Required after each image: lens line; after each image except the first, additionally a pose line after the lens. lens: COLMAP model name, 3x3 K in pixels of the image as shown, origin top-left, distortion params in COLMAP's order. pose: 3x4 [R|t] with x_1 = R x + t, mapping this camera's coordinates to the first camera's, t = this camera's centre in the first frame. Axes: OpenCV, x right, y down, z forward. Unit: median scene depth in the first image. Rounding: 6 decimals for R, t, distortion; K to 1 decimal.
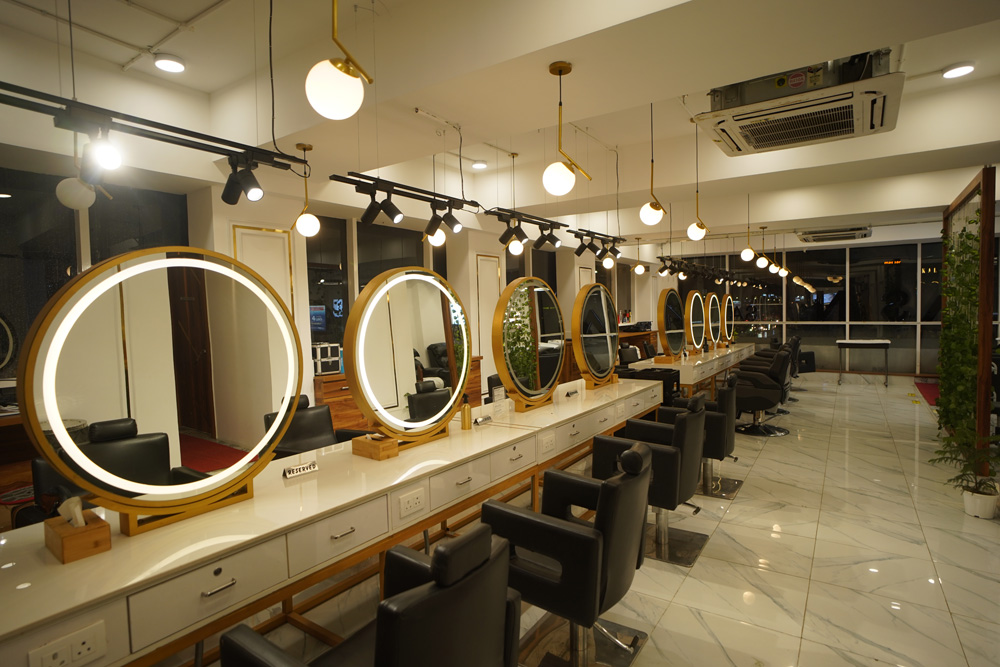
lens RADIAL K [[514.4, 0, 498.9], [0, 514.4, 332.1], [0, 0, 1]] dist [-0.031121, -0.000562]
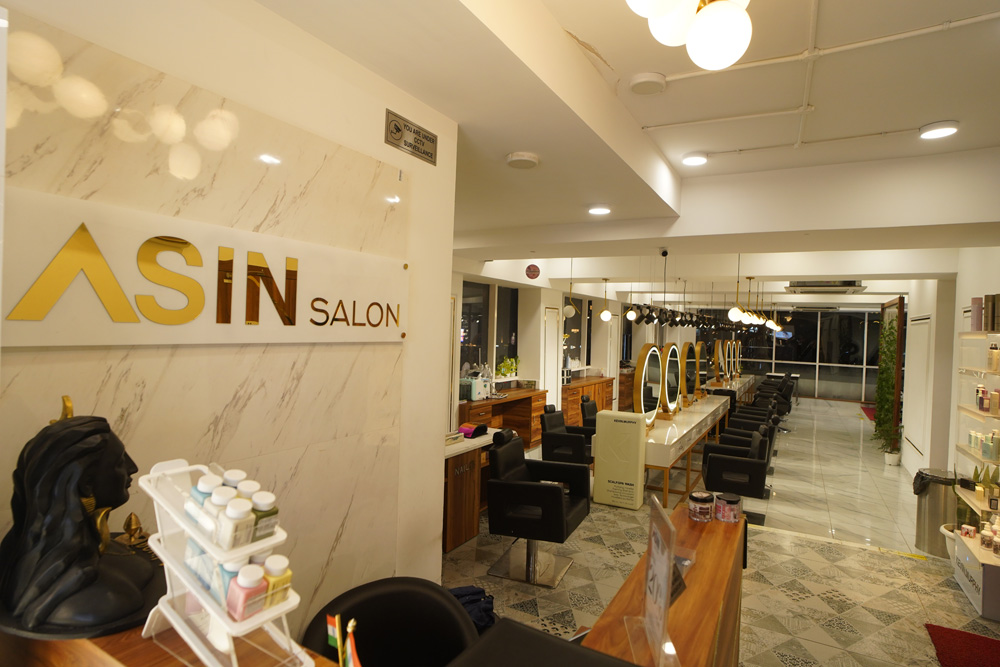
lens RADIAL K [[514.4, 0, 499.7], [0, 514.4, 332.7], [0, 0, 1]] dist [-0.031121, -0.000562]
pose [[0.995904, 0.052383, 0.073696, -0.409230], [-0.050121, 0.998224, -0.032209, -0.019221], [-0.075252, 0.028383, 0.996761, -0.475116]]
